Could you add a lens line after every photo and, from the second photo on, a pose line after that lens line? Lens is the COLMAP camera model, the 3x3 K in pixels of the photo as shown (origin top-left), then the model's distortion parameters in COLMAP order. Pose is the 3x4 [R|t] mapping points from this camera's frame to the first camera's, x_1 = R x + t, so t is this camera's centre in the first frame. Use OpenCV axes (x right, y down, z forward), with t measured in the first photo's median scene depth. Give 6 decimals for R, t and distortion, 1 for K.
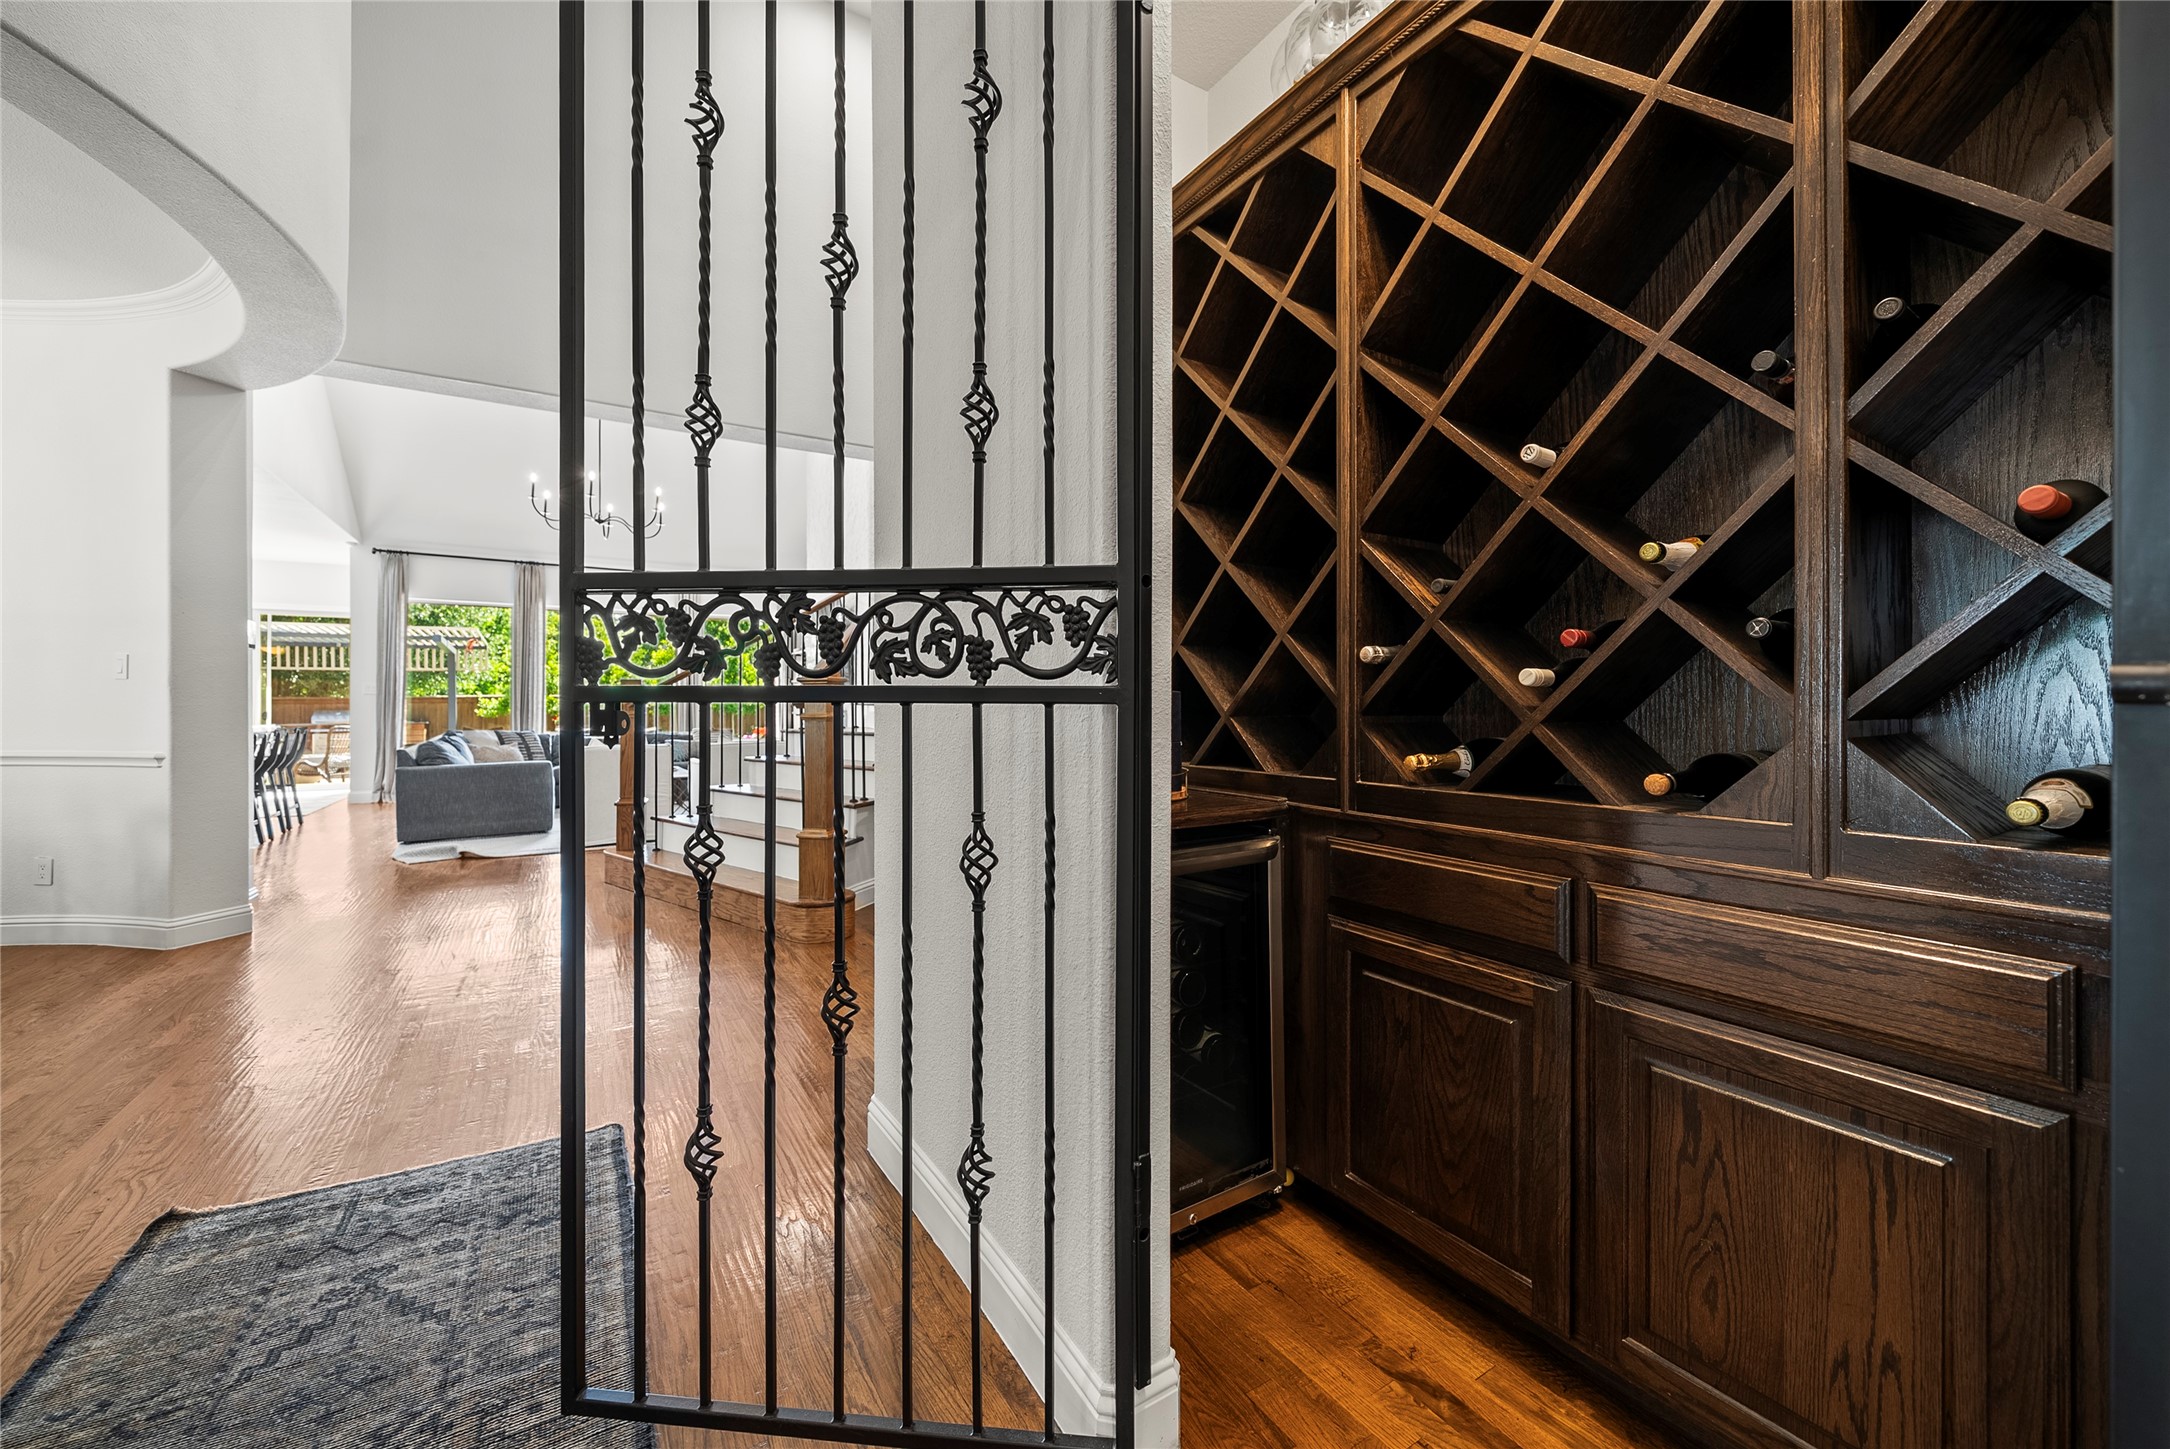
lens RADIAL K [[836.1, 0, 1083.7], [0, 836.1, 705.4], [0, 0, 1]] dist [0.000603, 0.000022]
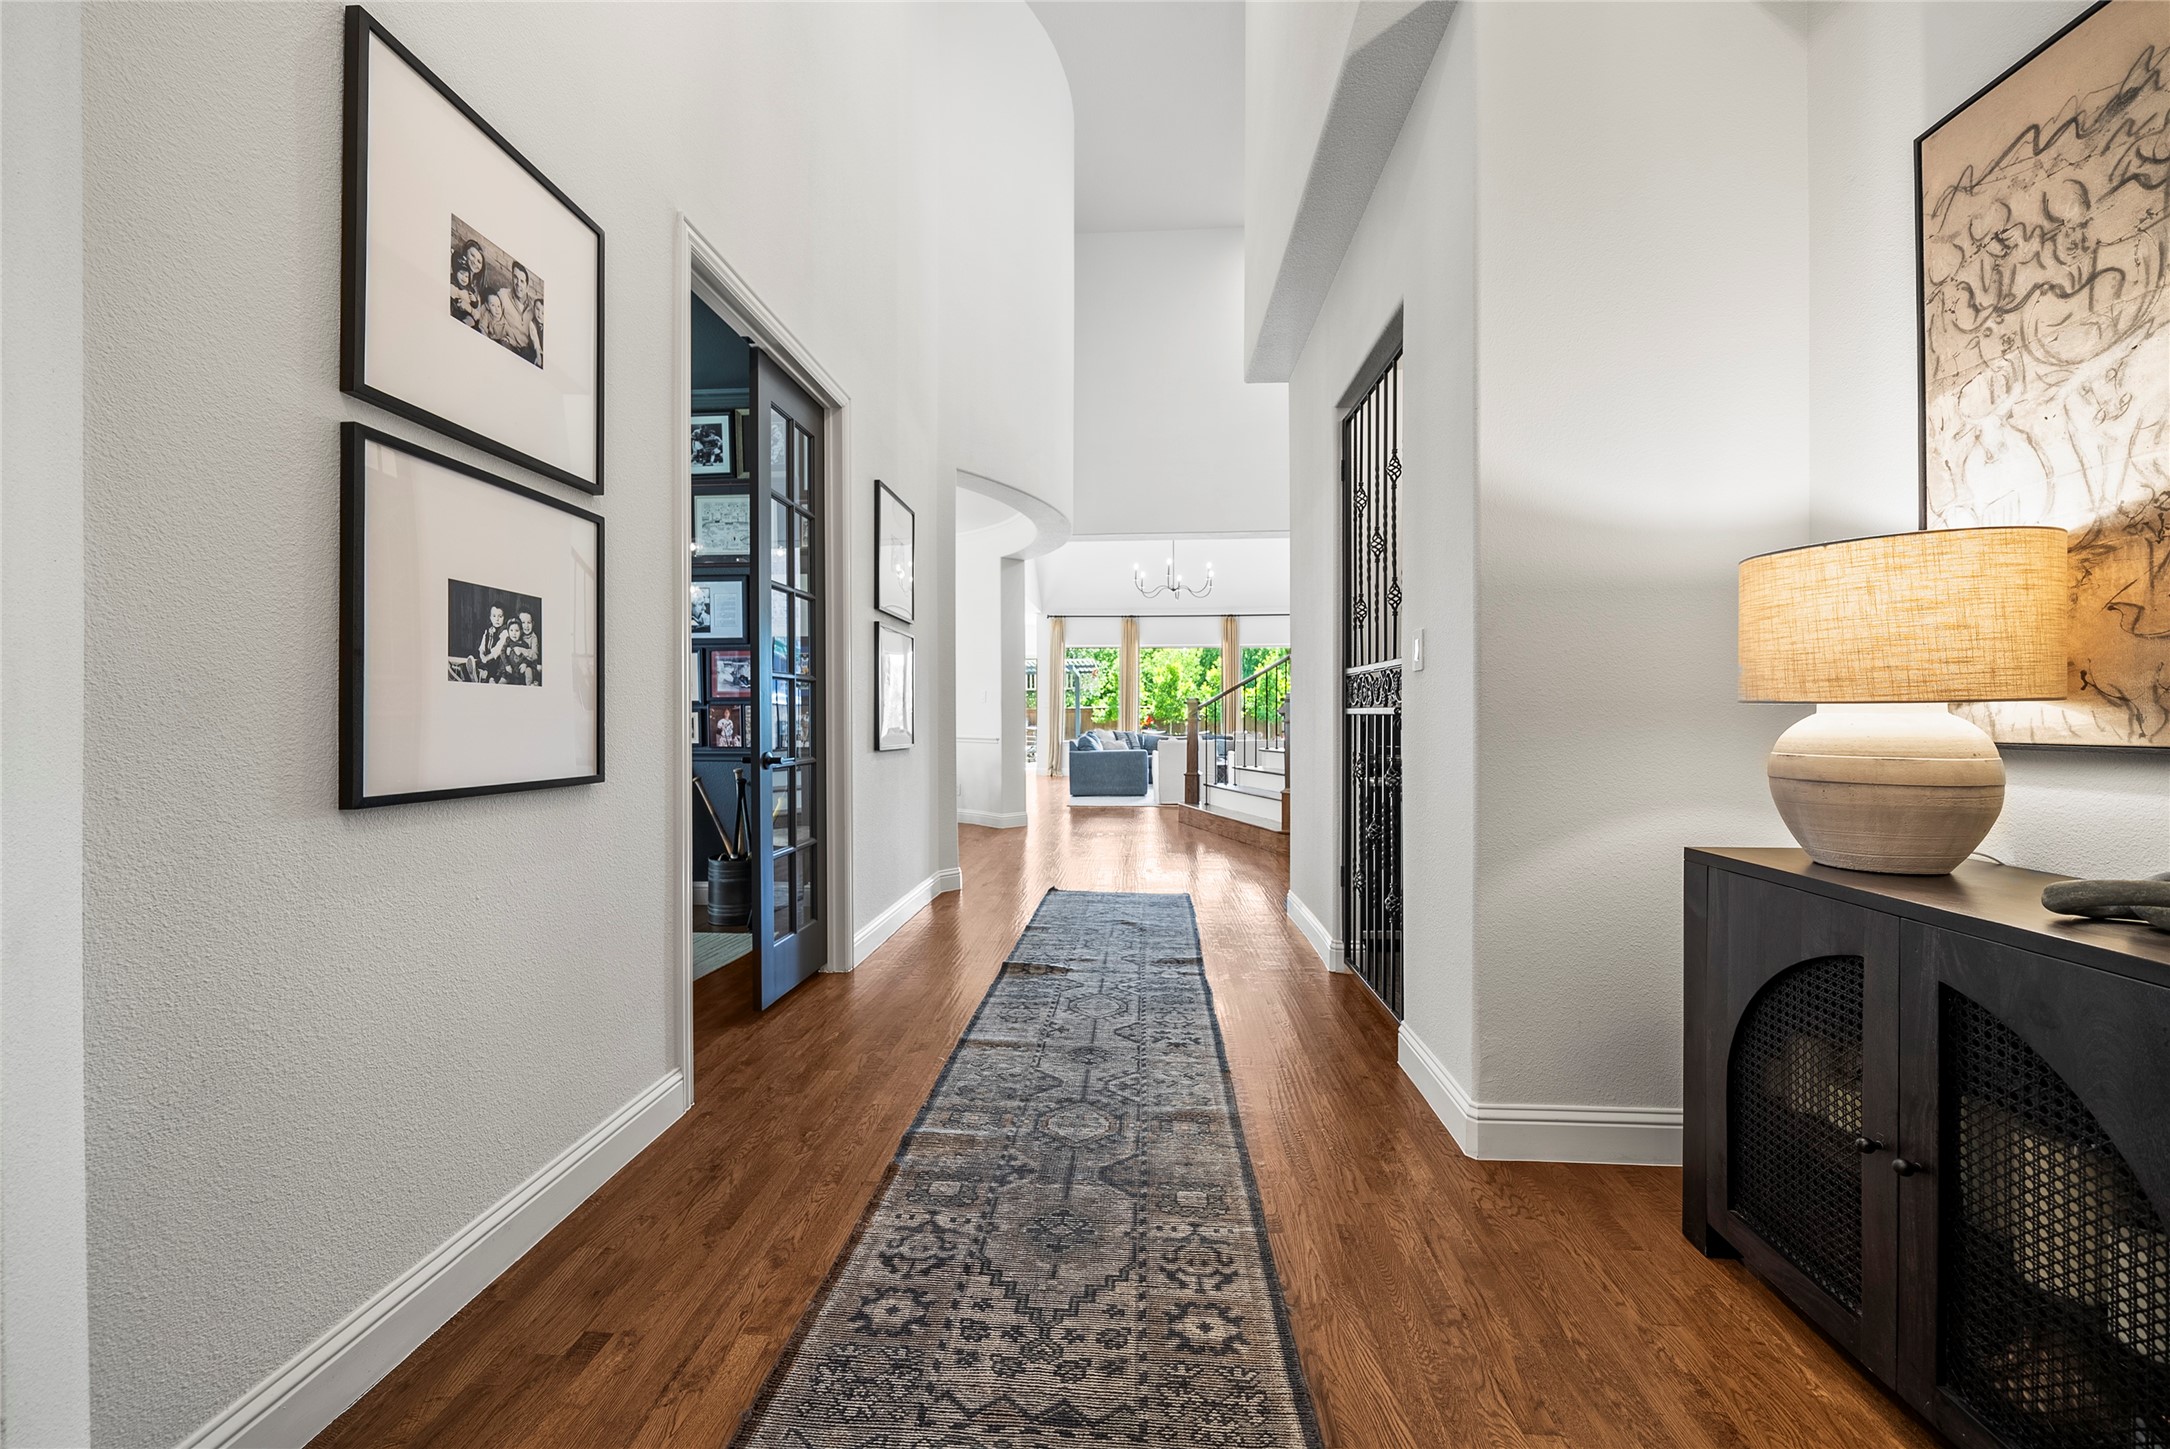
lens RADIAL K [[836.1, 0, 1085.3], [0, 836.1, 717.8], [0, 0, 1]] dist [0.000603, 0.000022]
pose [[0.812745, 0.001715, -0.582617, 0.176054], [0.001279, 0.999988, 0.004728, -0.000730], [0.582618, -0.004587, 0.812733, -0.327583]]
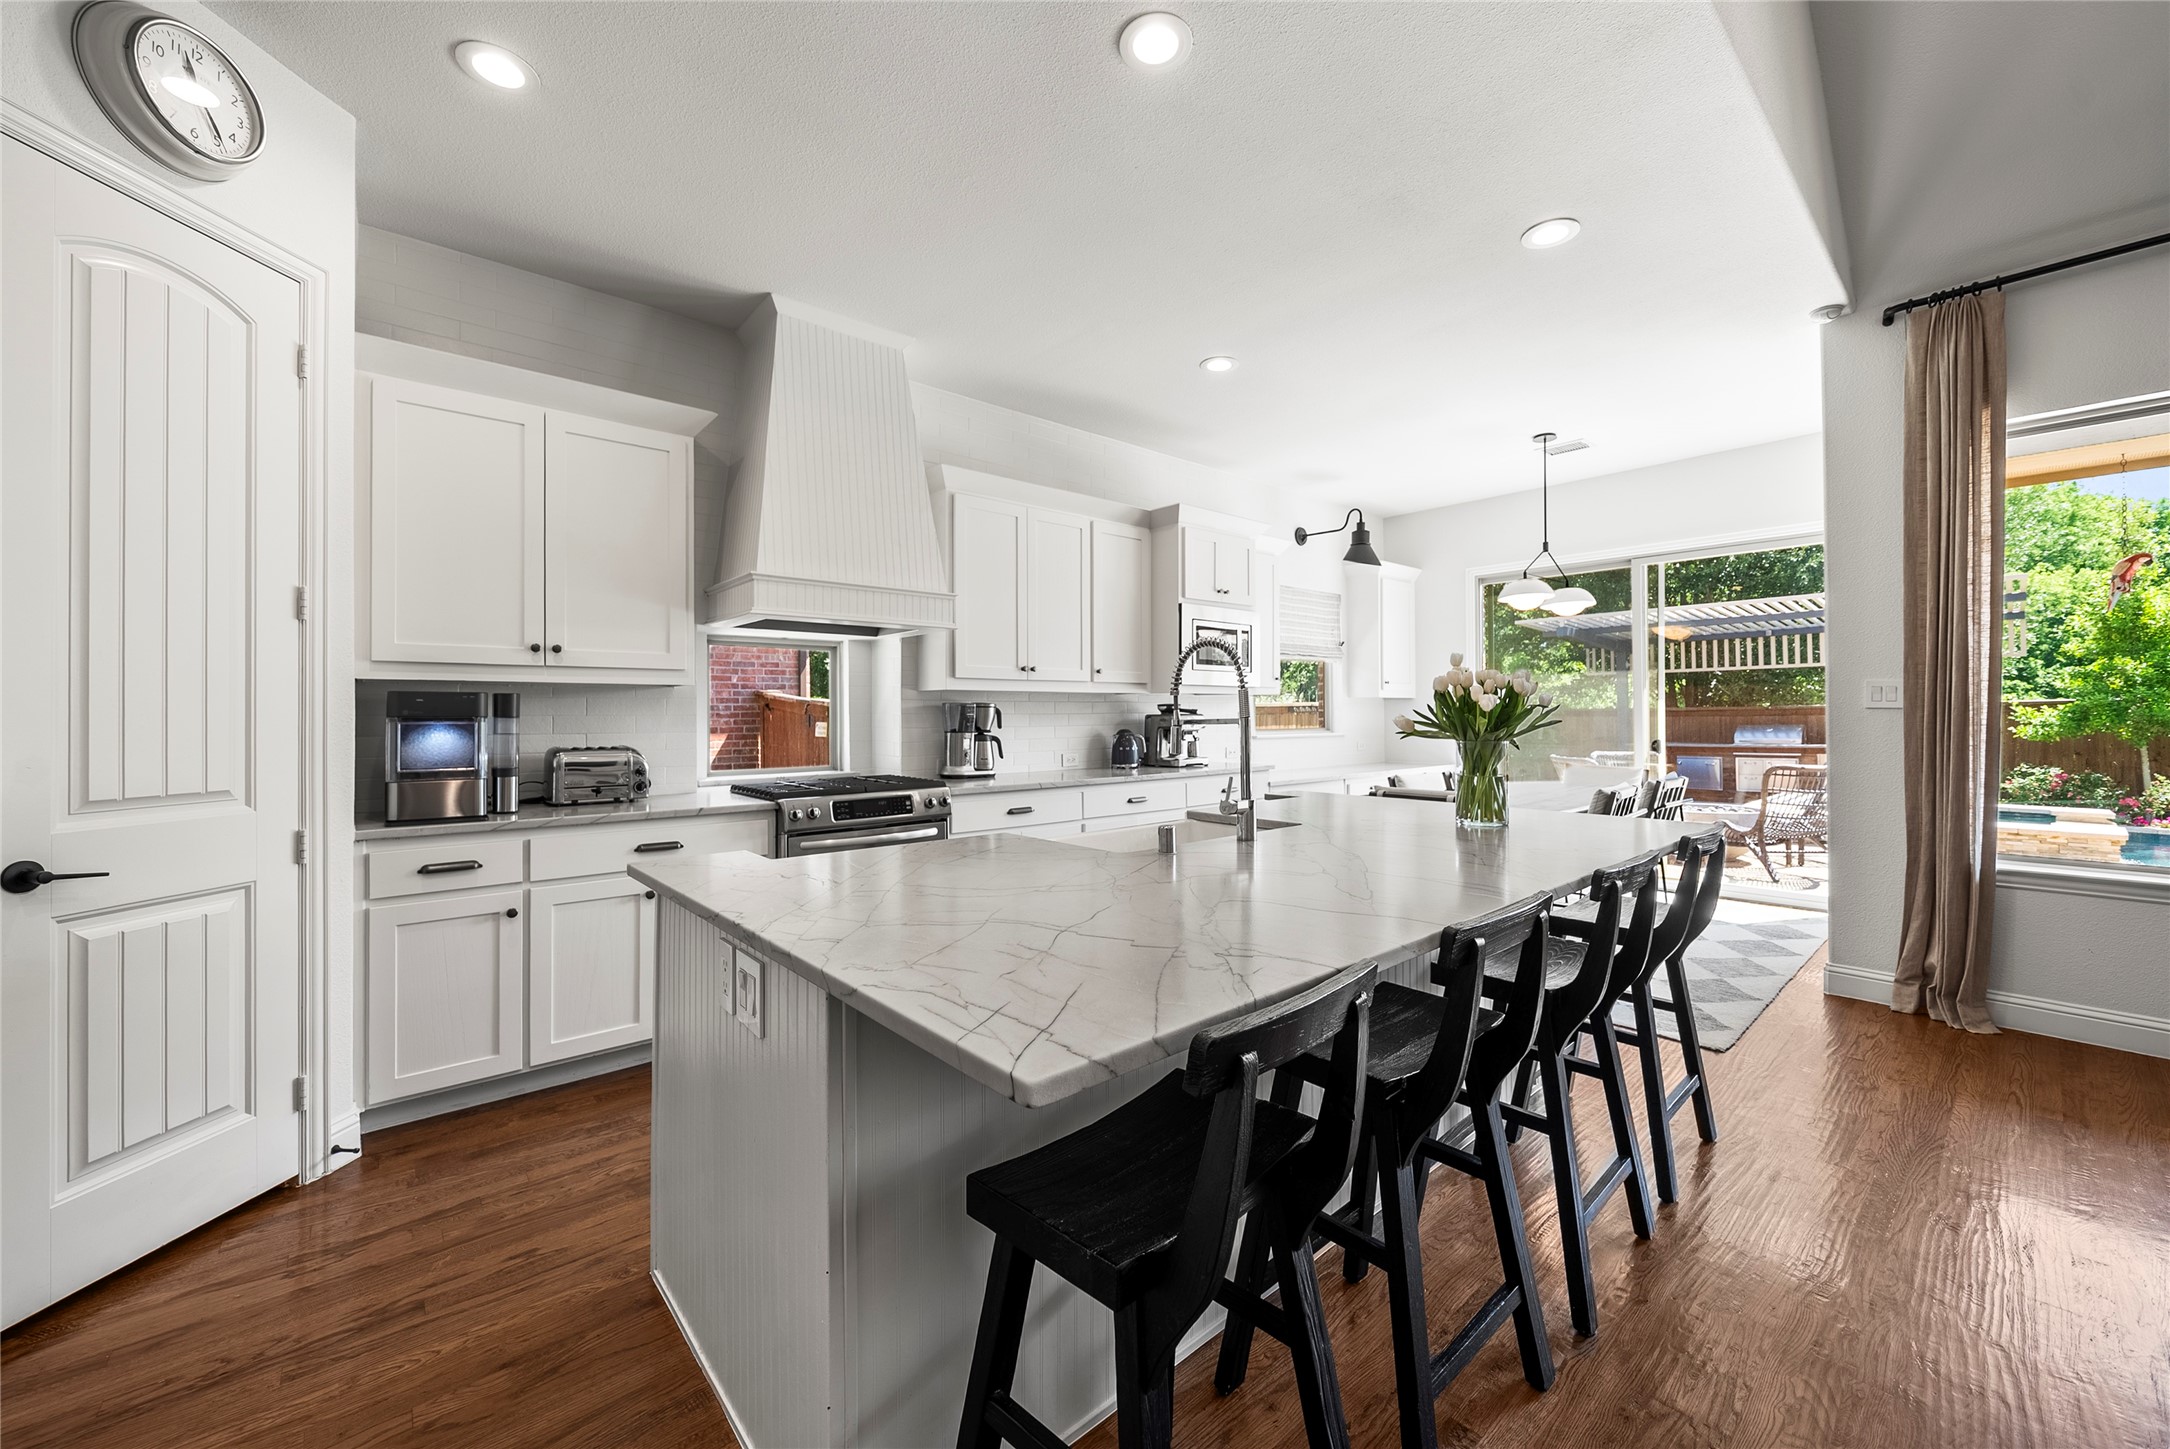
lens RADIAL K [[836.1, 0, 1082.9], [0, 836.1, 713.7], [0, 0, 1]] dist [0.000603, 0.000022]
pose [[0.163477, -0.002834, -0.986543, -0.476957], [0.006520, 0.999977, -0.001792, -0.010678], [0.986526, -0.006139, 0.163492, 0.516441]]
